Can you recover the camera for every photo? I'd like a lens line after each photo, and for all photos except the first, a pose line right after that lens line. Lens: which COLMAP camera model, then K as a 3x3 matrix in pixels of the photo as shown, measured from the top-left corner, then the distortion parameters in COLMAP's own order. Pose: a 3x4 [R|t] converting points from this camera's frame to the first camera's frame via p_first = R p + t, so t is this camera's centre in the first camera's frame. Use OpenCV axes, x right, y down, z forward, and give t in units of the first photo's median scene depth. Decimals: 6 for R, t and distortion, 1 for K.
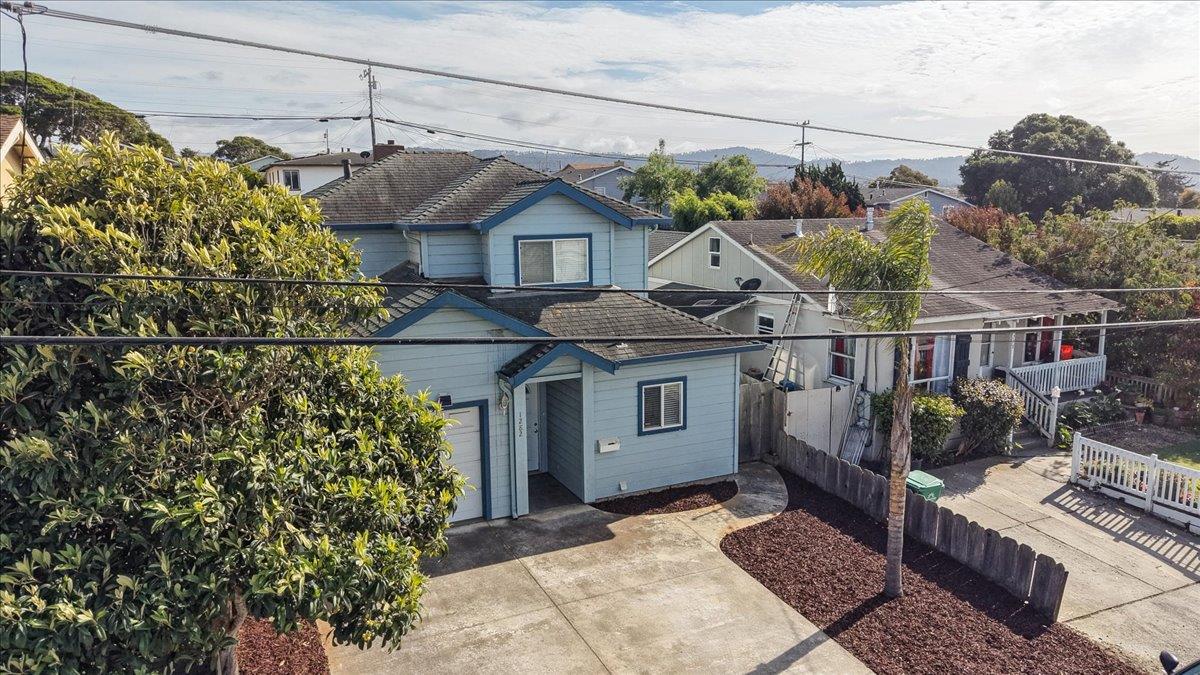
lens RADIAL K [[818.4, 0, 598.9], [0, 818.4, 314.8], [0, 0, 1]] dist [0.065675, -0.002823]
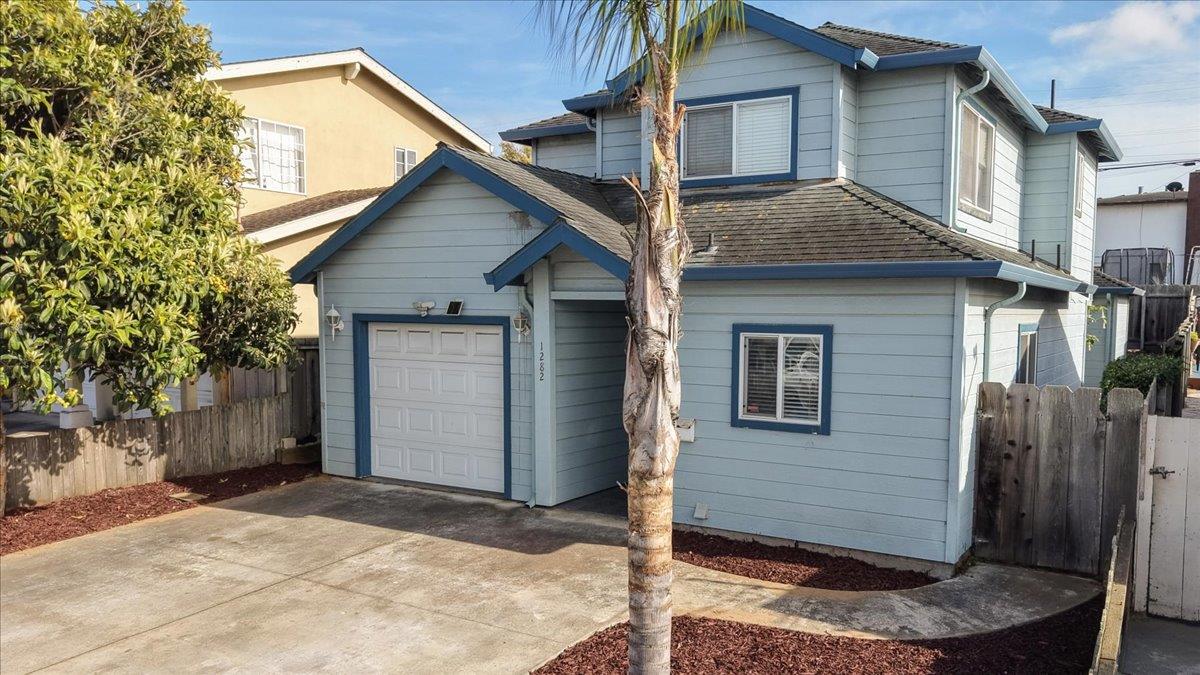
lens RADIAL K [[919.6, 0, 677.2], [0, 919.6, 381.2], [0, 0, 1]] dist [0.040492, -0.054000]
pose [[0.568273, 0.085124, -0.818425, 0.518871], [-0.141677, 0.989902, 0.004586, 0.120571], [0.810551, 0.113346, 0.574595, 0.617678]]
